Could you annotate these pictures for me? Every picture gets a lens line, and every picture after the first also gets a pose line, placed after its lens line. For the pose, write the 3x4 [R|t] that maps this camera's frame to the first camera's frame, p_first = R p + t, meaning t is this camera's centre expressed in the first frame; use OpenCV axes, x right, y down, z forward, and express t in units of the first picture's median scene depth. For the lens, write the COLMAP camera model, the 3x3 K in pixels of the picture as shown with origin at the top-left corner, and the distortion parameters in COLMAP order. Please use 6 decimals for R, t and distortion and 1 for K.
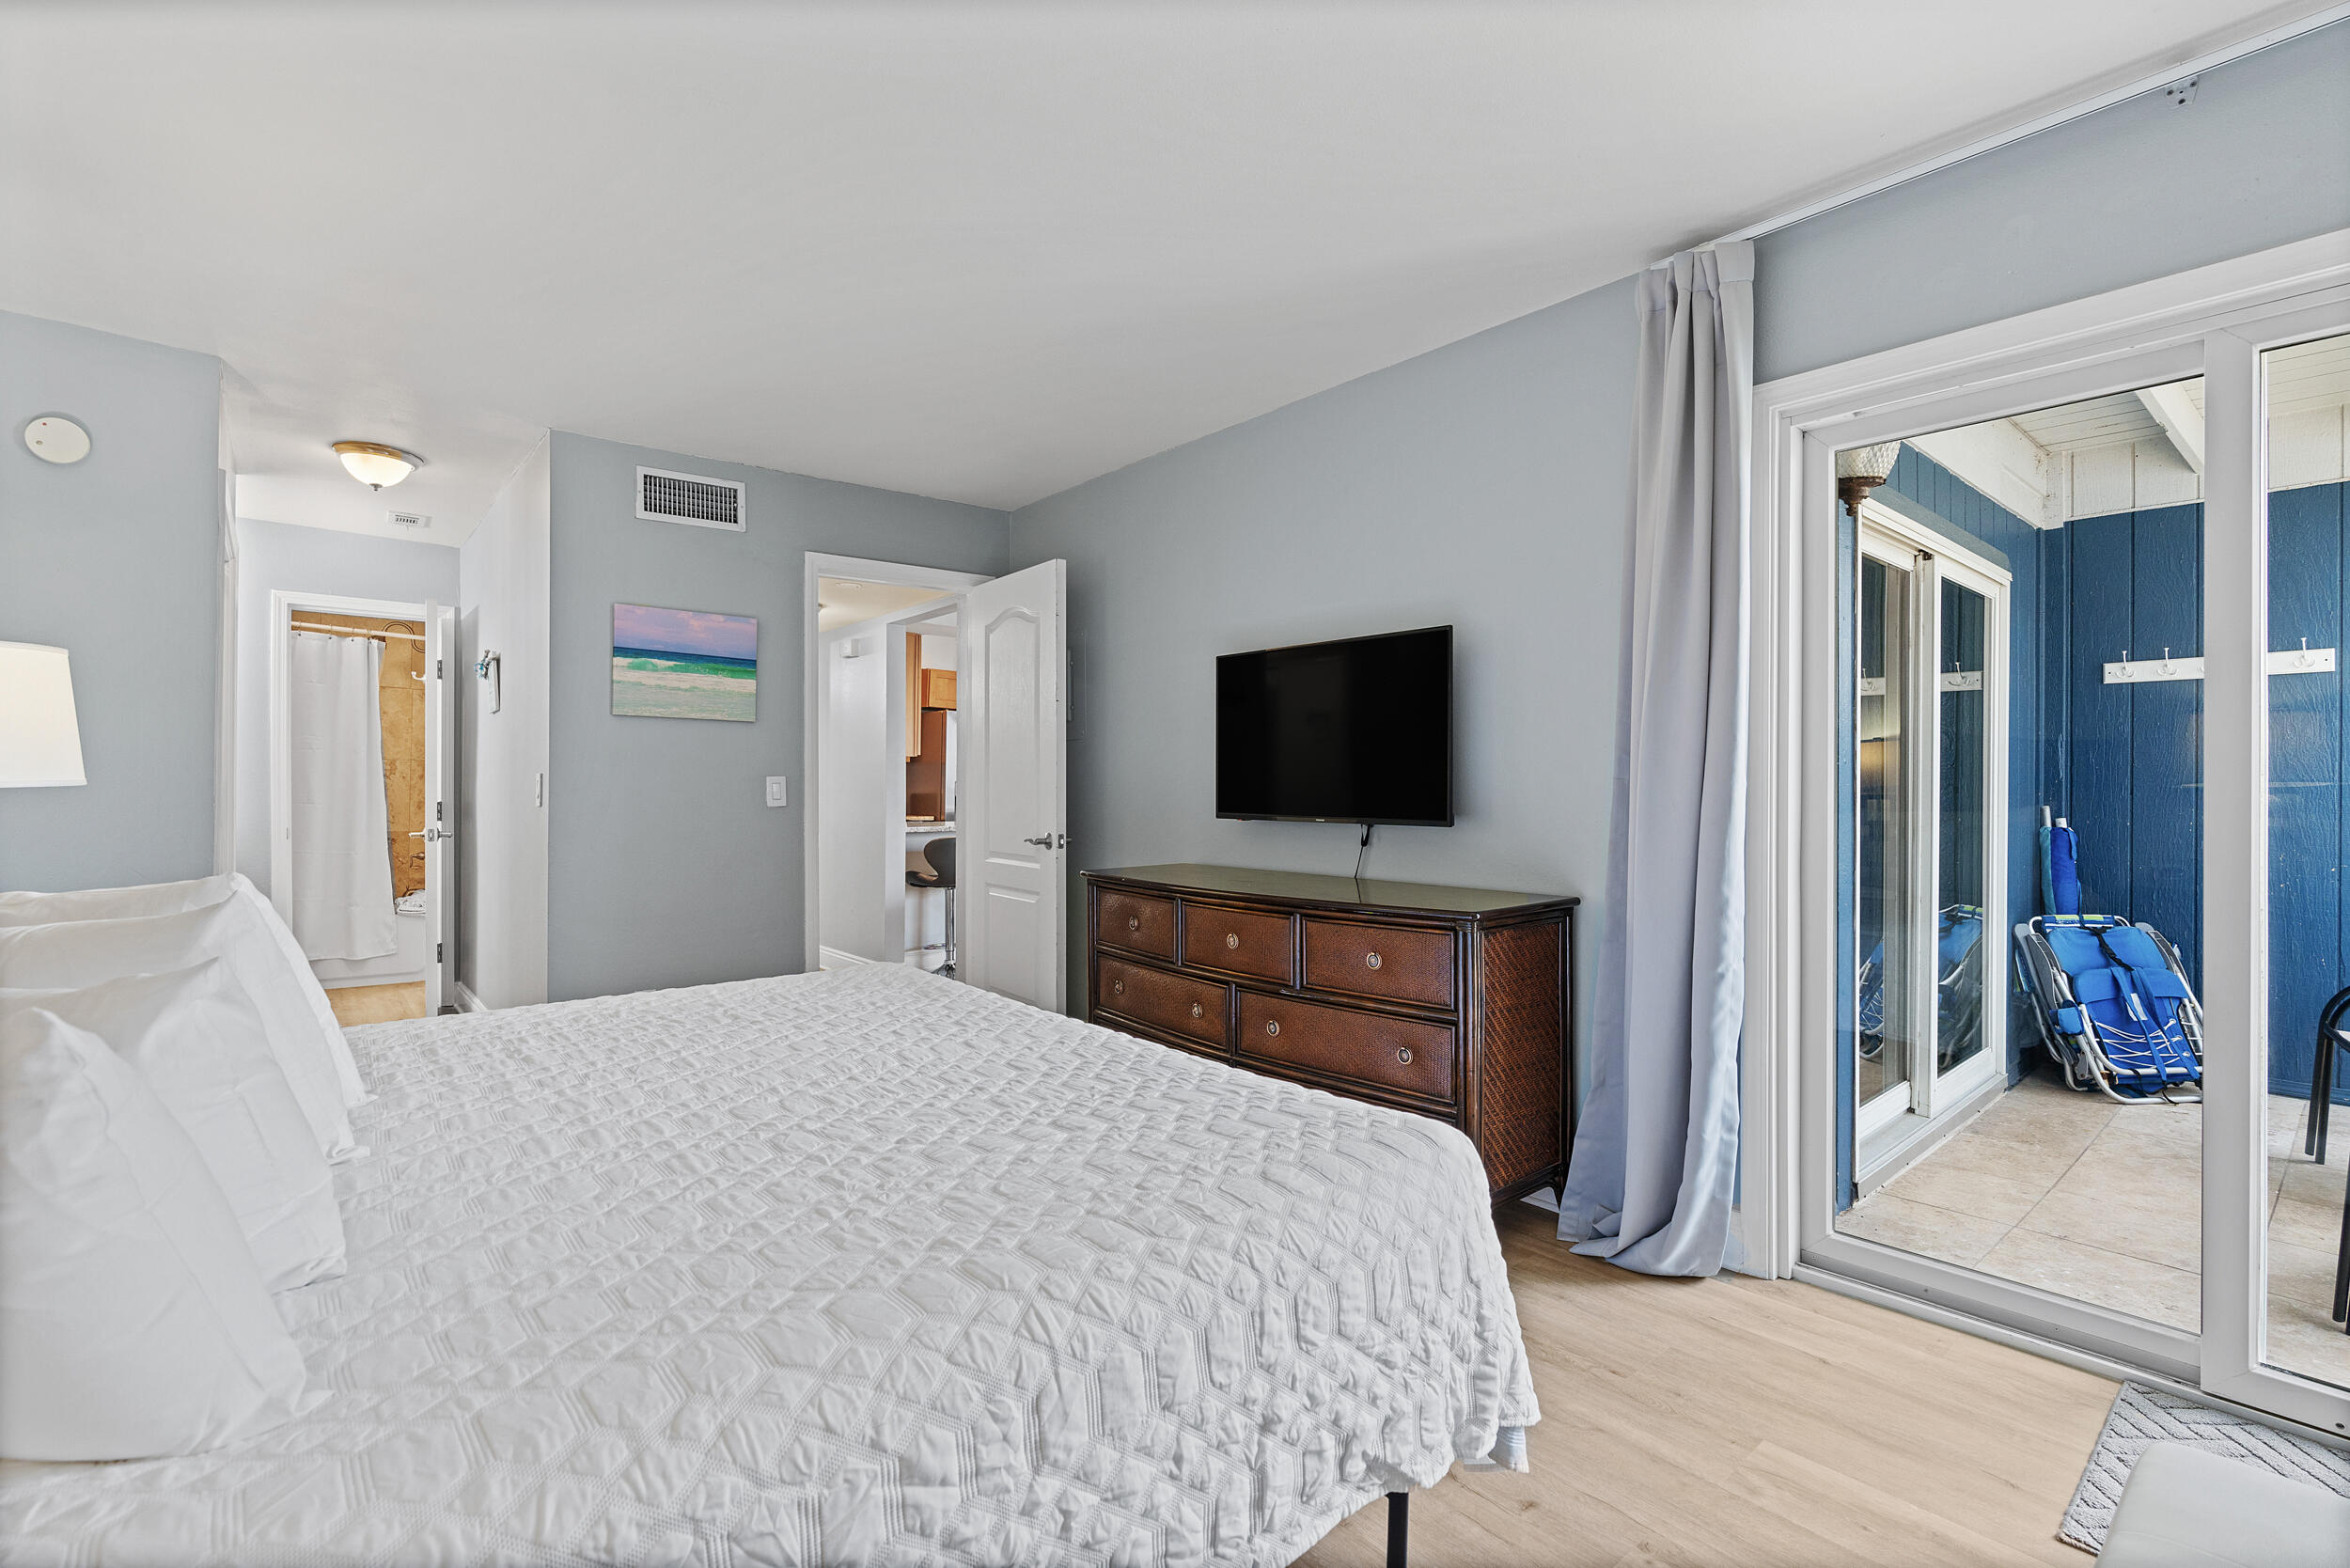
lens RADIAL K [[1058.5, 0, 1178.9], [0, 1058.5, 788.2], [0, 0, 1]] dist [-0.012392, 0.003103]
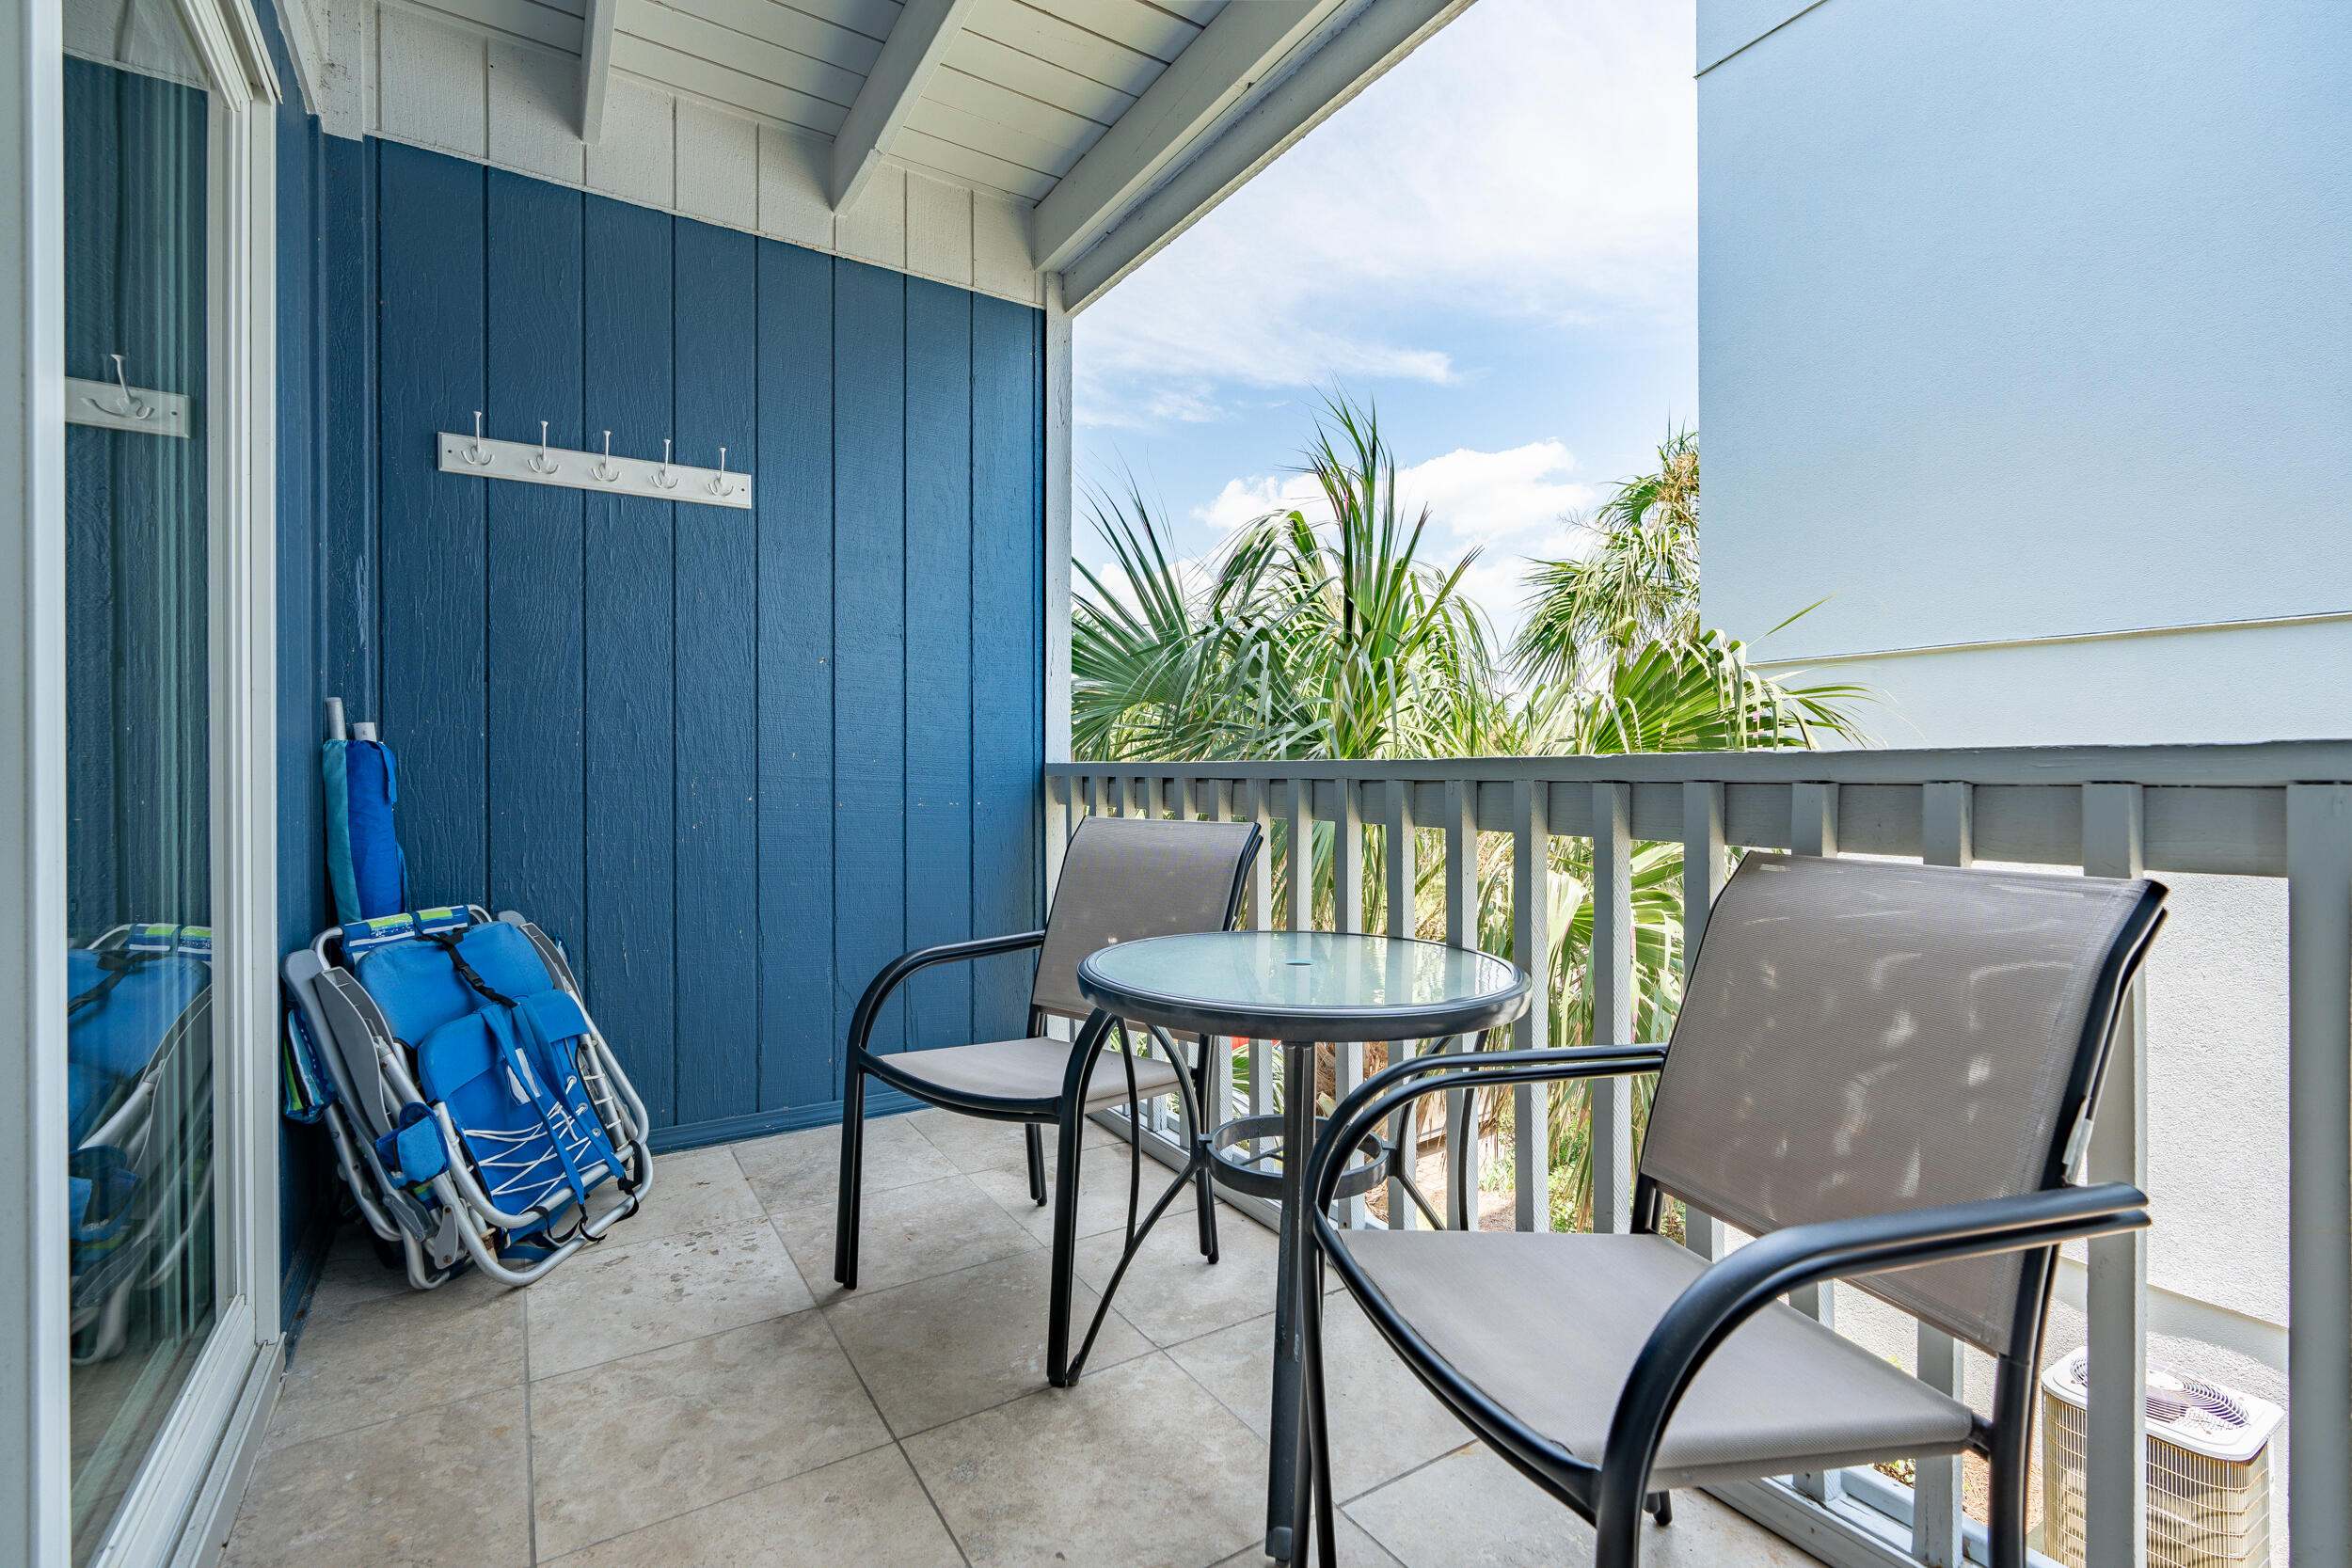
lens RADIAL K [[1059.3, 0, 1181.5], [0, 1059.3, 777.8], [0, 0, 1]] dist [-0.012392, 0.003103]
pose [[0.142170, -0.012326, 0.989766, 0.427993], [0.005215, 0.999918, 0.011703, 0.054245], [-0.989829, 0.003498, 0.142222, 0.583777]]
